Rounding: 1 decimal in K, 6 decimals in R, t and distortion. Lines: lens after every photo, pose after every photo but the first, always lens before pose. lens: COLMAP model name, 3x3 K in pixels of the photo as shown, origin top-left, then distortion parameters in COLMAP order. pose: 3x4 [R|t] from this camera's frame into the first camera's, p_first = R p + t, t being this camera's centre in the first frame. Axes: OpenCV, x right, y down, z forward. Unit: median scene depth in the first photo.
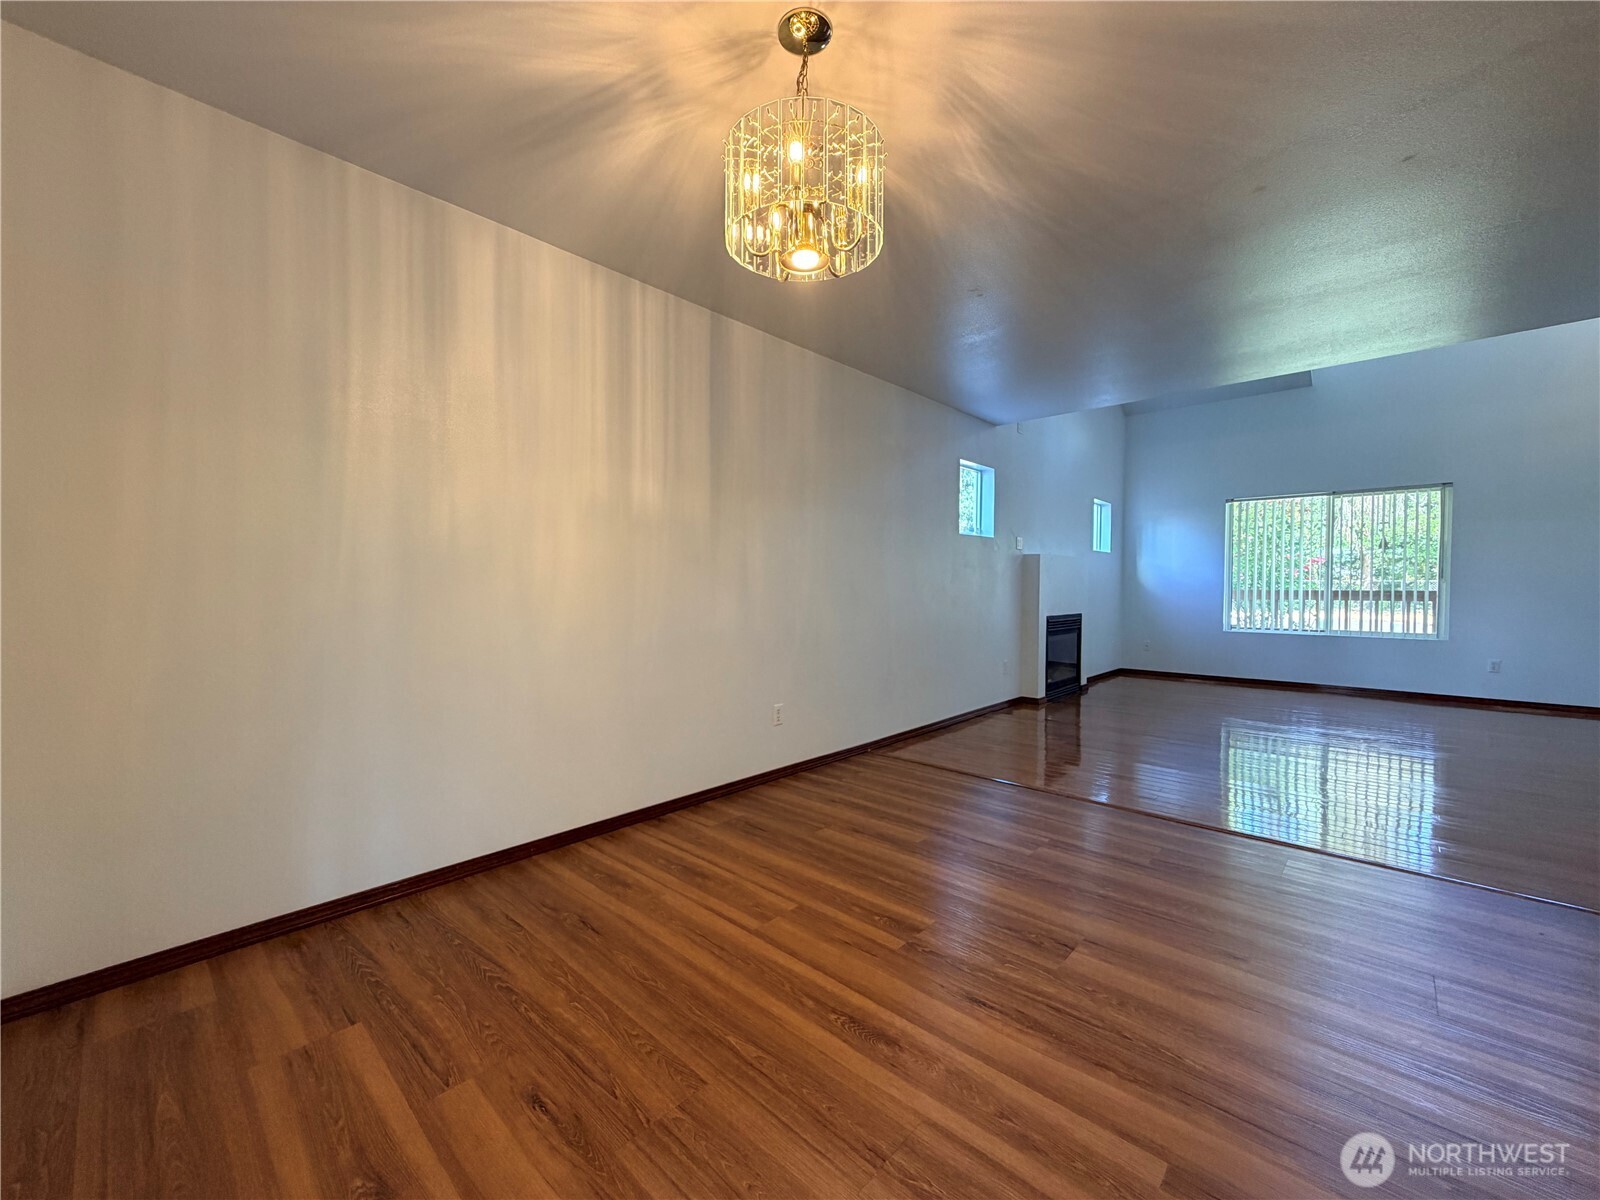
lens RADIAL K [[635.5, 0, 799.8], [0, 635.5, 597.4], [0, 0, 1]] dist [0.000239, 0.000689]
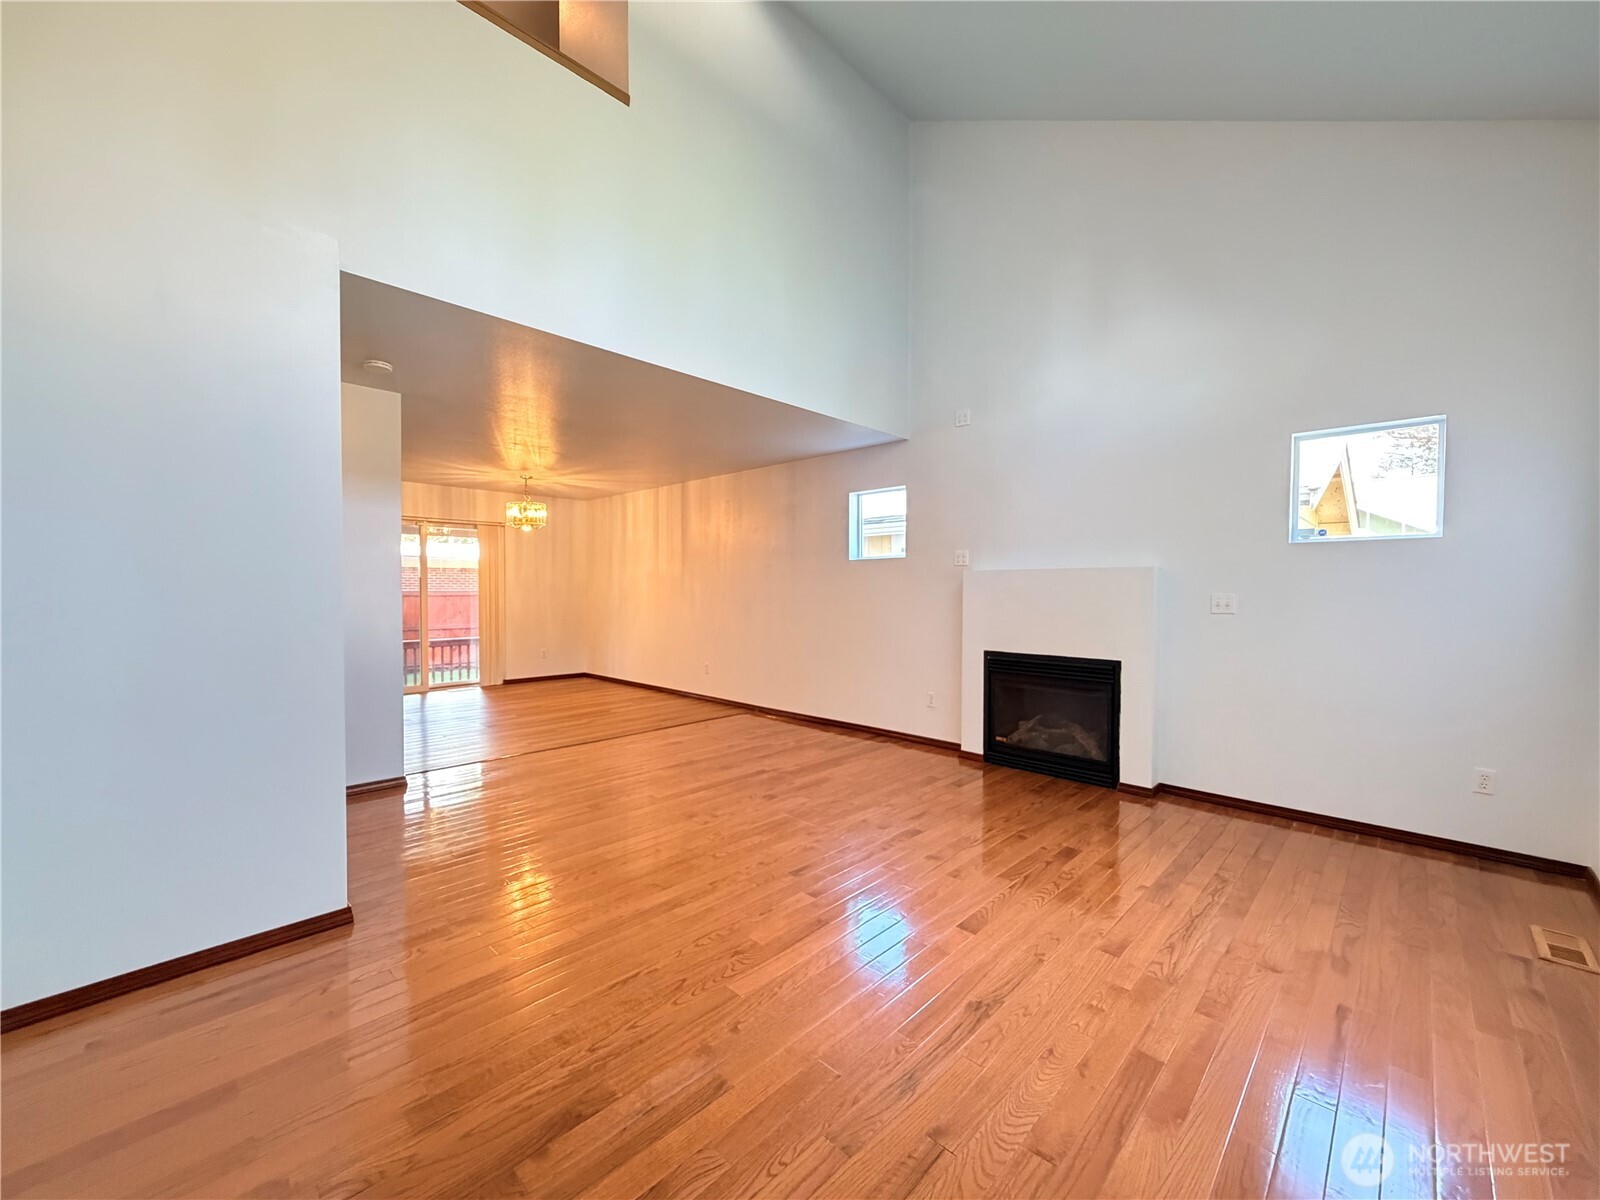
lens RADIAL K [[635.5, 0, 805.2], [0, 635.5, 602.2], [0, 0, 1]] dist [0.000239, 0.000689]
pose [[0.000641, 0.010759, -0.999942, 1.021898], [-0.028984, 0.999522, 0.010736, -0.027539], [0.999580, 0.028975, 0.000952, 0.687991]]
